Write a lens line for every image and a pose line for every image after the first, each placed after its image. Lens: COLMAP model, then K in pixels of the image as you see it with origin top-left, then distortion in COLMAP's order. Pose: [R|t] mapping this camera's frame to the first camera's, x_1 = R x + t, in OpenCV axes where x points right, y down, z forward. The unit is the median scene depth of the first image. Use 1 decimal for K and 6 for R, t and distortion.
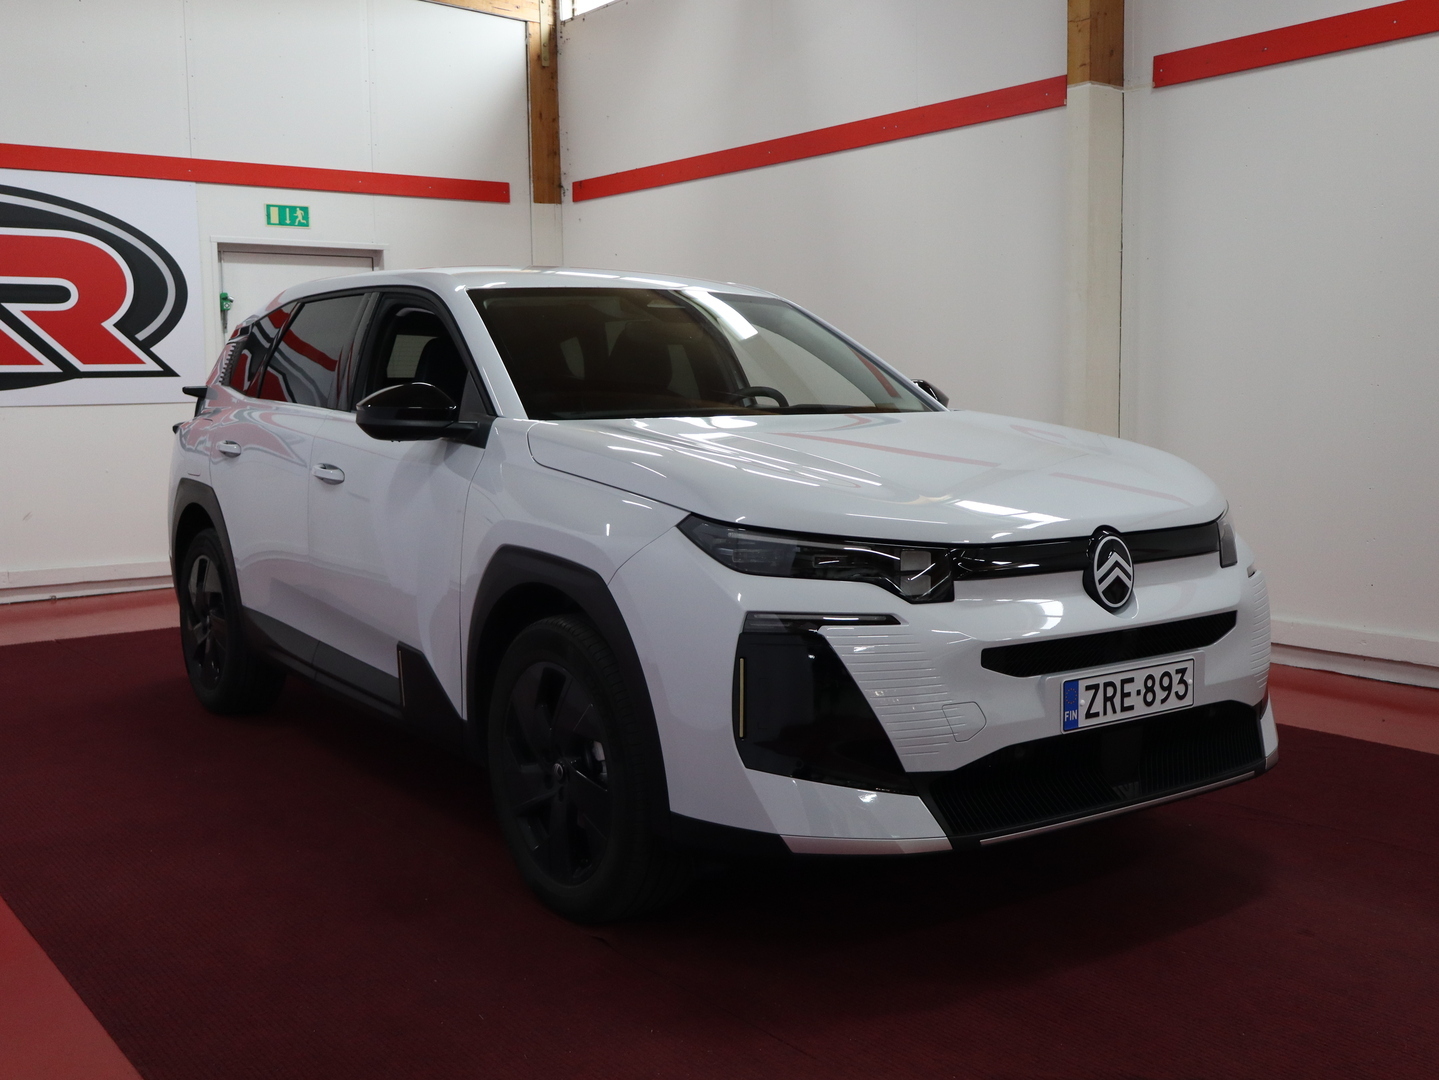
lens RADIAL K [[1520.5, 0, 719.5], [0, 1520.5, 540.0], [0, 0, 1]] dist [0.053793, 0.002146]
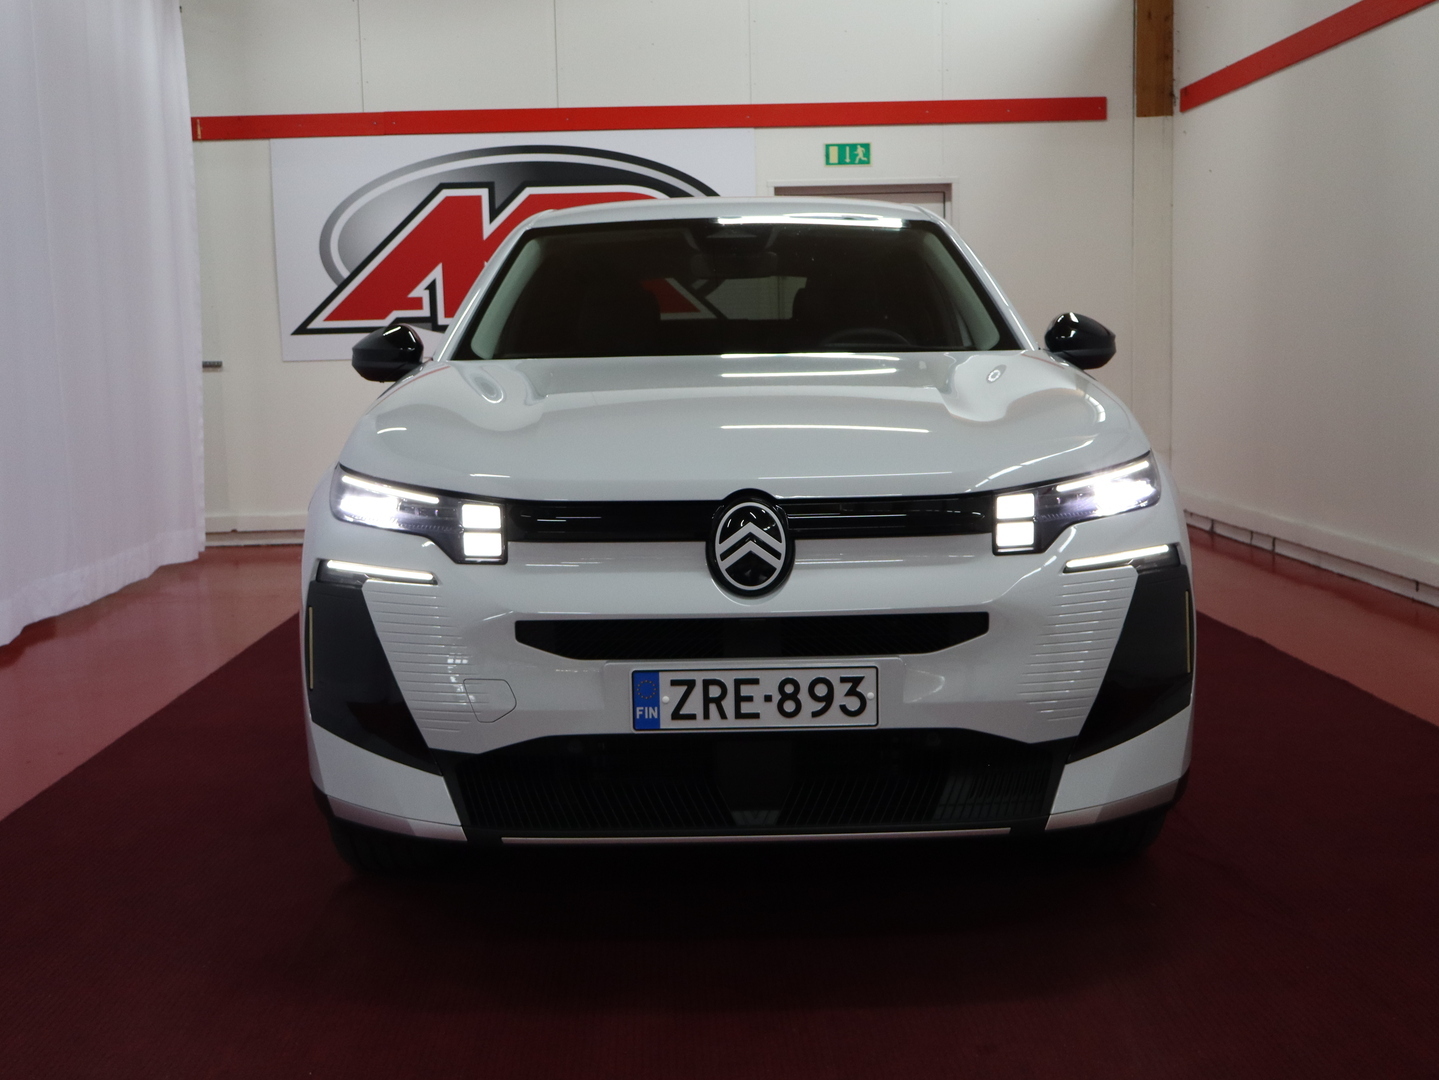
lens RADIAL K [[1687.2, 0, 719.5], [0, 1687.2, 540.0], [0, 0, 1]] dist [-0.012581, -0.000599]
pose [[0.812075, 0.062312, -0.580216, 0.758300], [-0.050823, 0.998057, 0.036053, -0.013934], [0.581335, 0.000210, 0.813664, 0.260993]]
